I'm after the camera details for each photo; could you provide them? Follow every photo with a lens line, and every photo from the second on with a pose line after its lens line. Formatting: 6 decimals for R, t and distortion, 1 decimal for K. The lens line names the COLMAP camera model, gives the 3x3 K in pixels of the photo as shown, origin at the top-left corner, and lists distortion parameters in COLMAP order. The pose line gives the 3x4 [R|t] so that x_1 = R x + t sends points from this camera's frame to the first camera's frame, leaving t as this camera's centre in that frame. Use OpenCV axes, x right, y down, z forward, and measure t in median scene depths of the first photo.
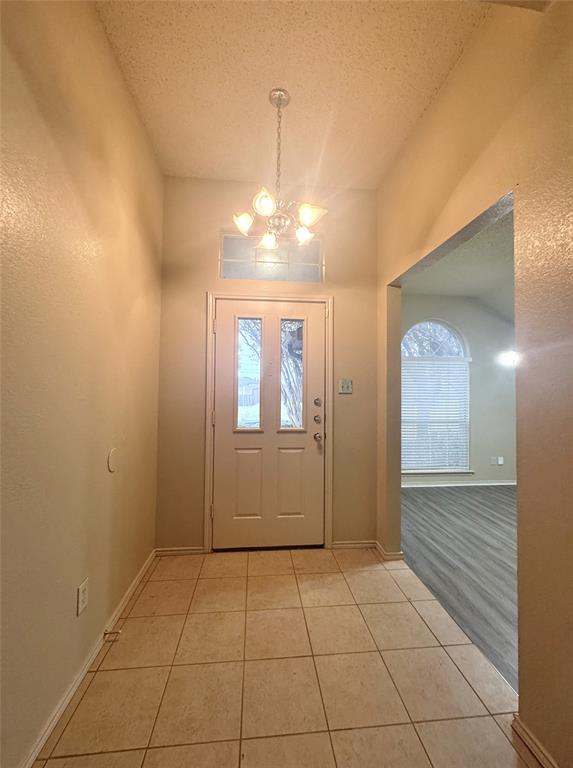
lens RADIAL K [[308.7, 0, 284.8], [0, 308.7, 385.4], [0, 0, 1]] dist [-0.004412, 0.000188]
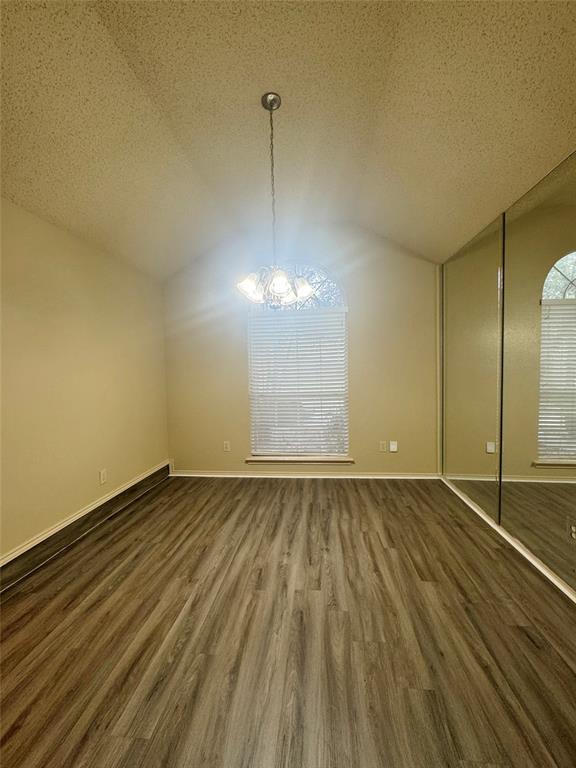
lens RADIAL K [[308.7, 0, 290.6], [0, 308.7, 385.3], [0, 0, 1]] dist [-0.004412, 0.000188]
pose [[0.982257, -0.023695, -0.186036, 0.785481], [0.034363, 0.997932, 0.054329, 0.067876], [0.184364, -0.059758, 0.981040, 0.320697]]
